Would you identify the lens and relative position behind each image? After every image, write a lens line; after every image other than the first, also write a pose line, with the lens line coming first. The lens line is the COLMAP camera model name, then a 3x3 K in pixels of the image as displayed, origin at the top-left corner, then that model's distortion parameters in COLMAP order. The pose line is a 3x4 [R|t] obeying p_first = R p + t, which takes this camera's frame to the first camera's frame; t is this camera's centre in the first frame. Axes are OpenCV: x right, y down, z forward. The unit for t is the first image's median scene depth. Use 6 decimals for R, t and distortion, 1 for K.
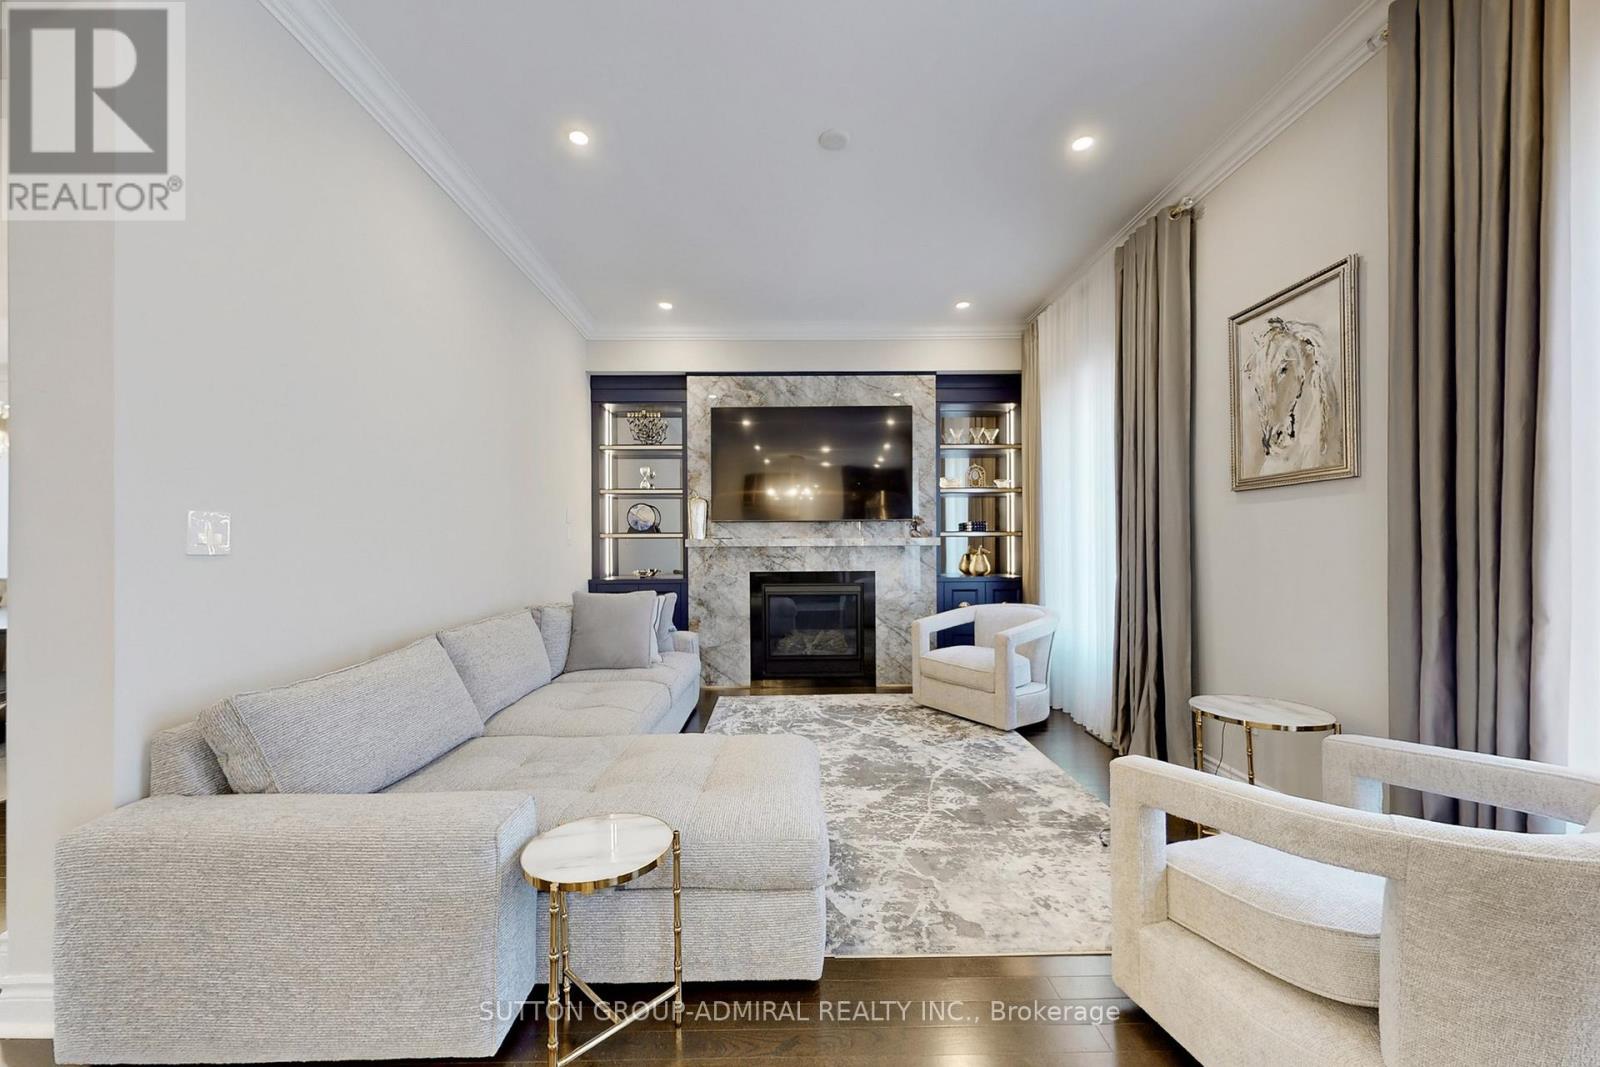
lens RADIAL K [[603.5, 0, 796.8], [0, 603.5, 541.5], [0, 0, 1]] dist [0.005080, -0.000567]
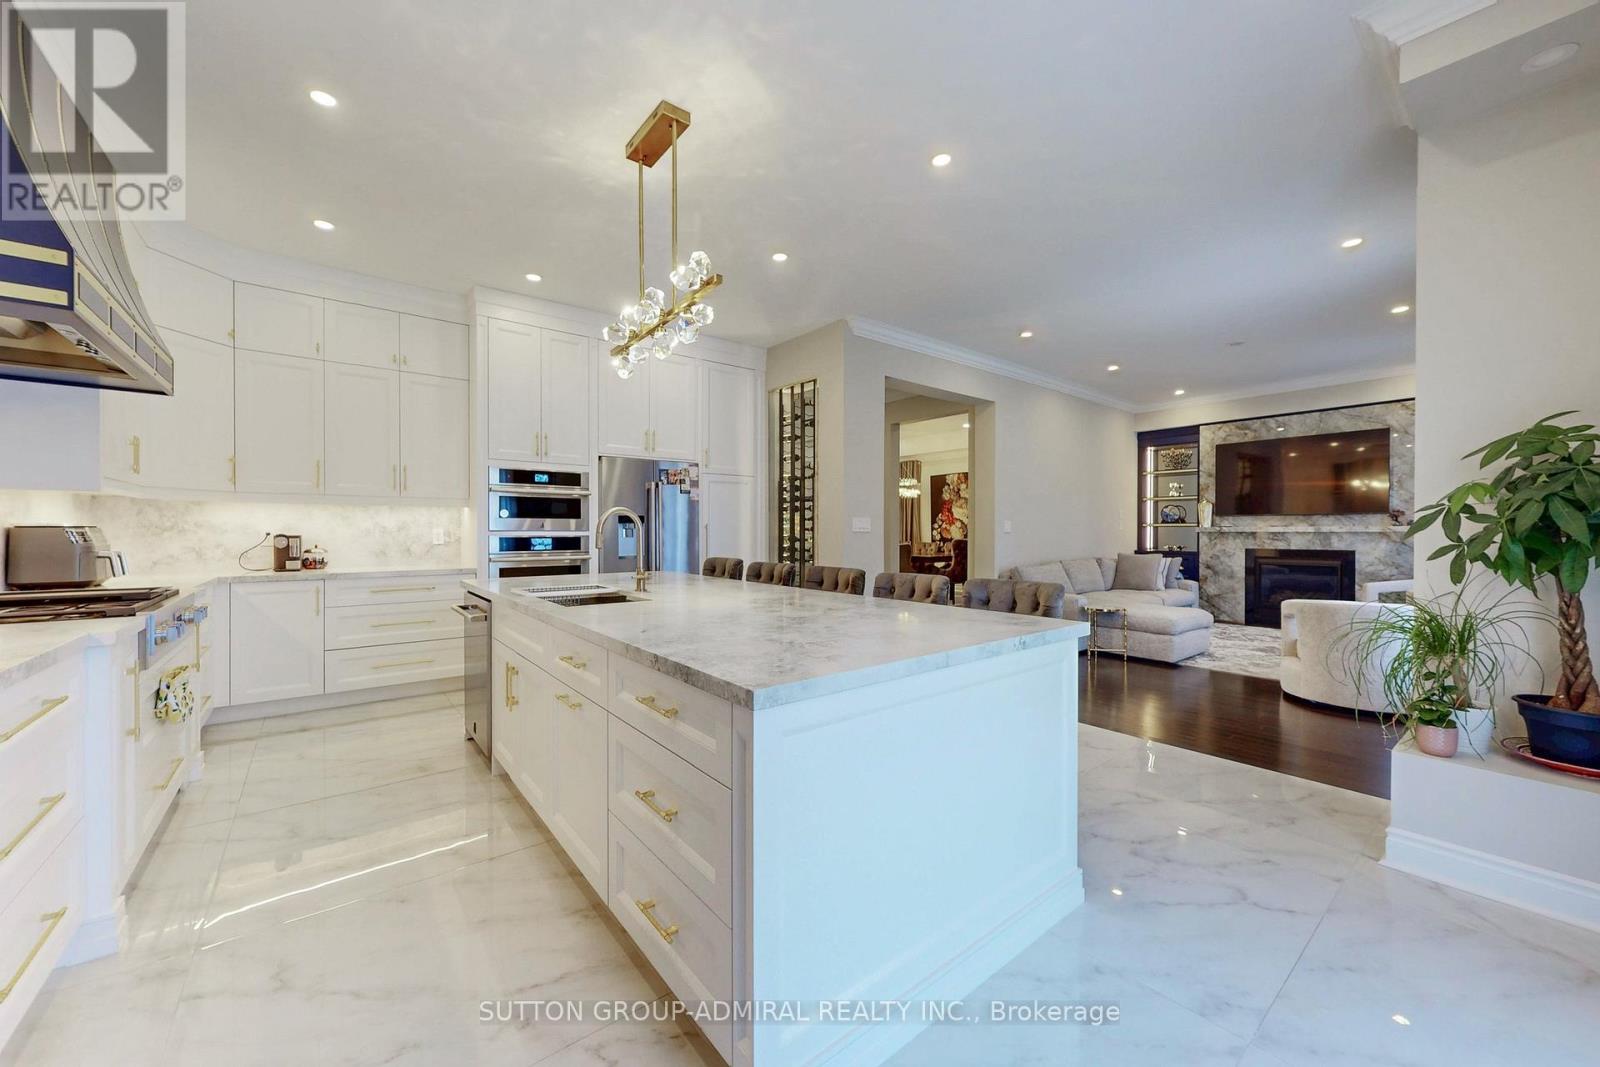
lens RADIAL K [[603.5, 0, 793.2], [0, 603.5, 530.1], [0, 0, 1]] dist [0.005080, -0.000567]
pose [[0.601966, 0.006469, -0.798496, 0.470088], [-0.007162, 0.999971, 0.002702, 0.008136], [0.798490, 0.004092, 0.601994, -0.868584]]
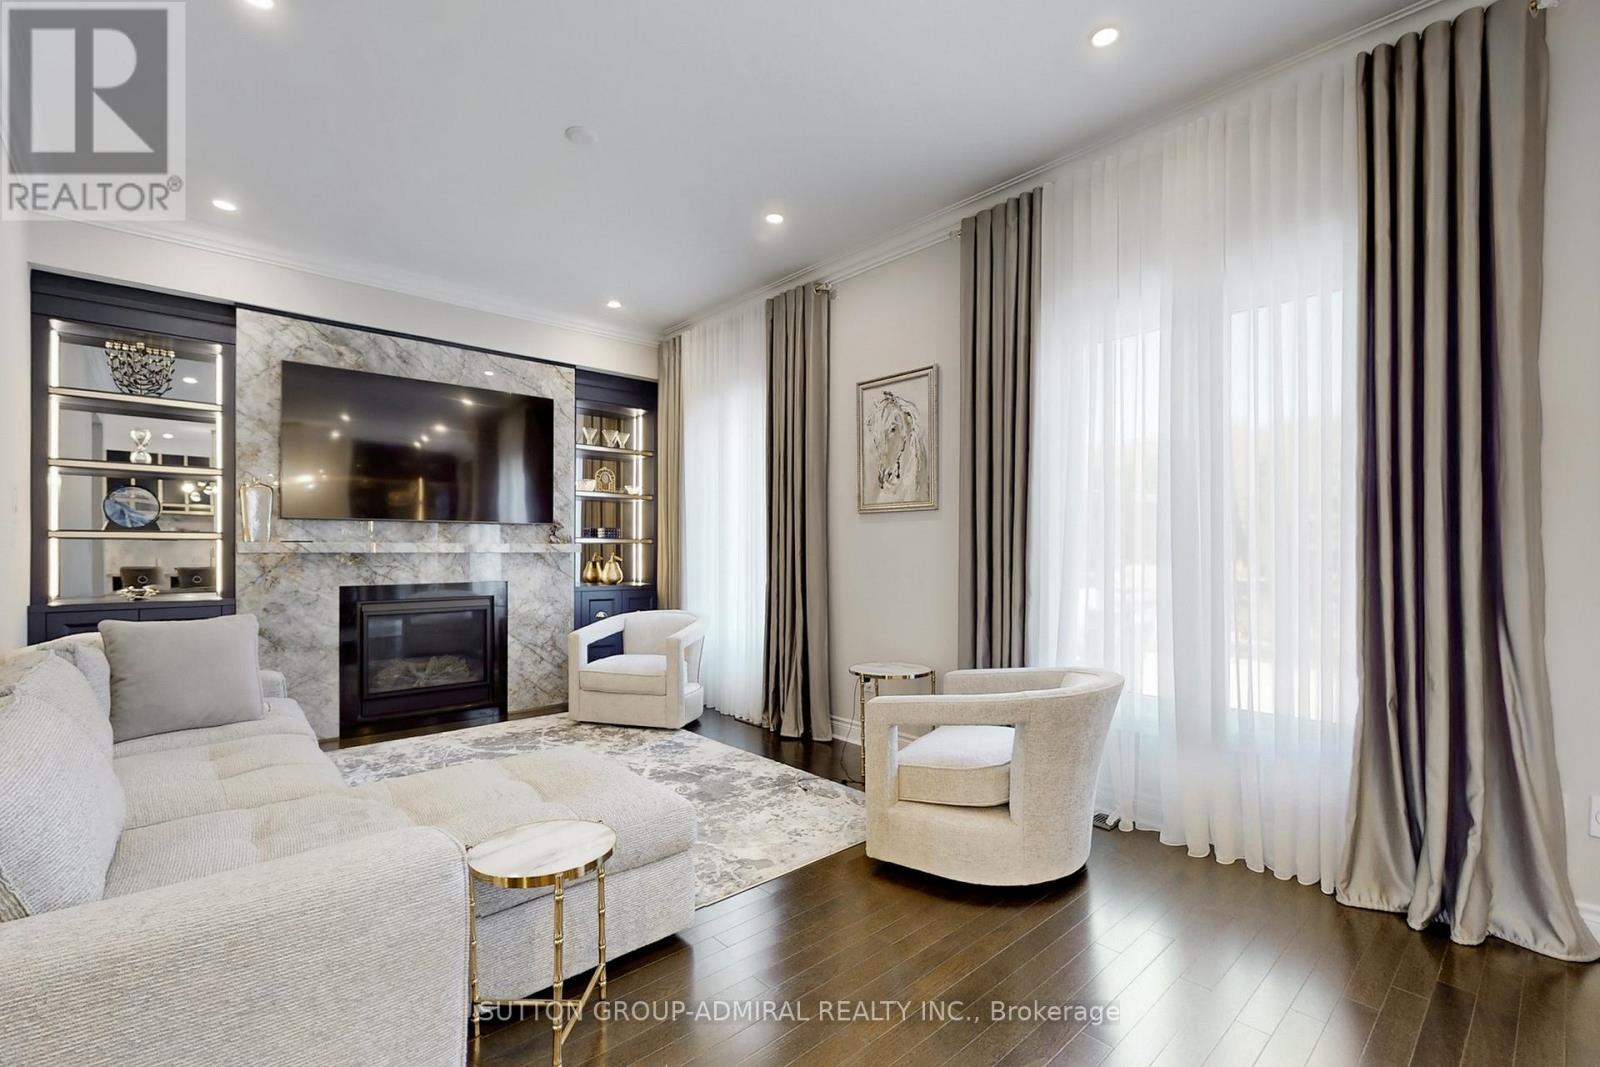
lens RADIAL K [[715.6, 0, 802.0], [0, 715.6, 545.7], [0, 0, 1]] dist [0.002067, -0.000673]
pose [[0.744236, 0.011742, 0.667813, -0.250844], [-0.009446, 0.999931, -0.007054, 0.000571], [-0.667850, -0.001059, 0.744295, -0.055160]]
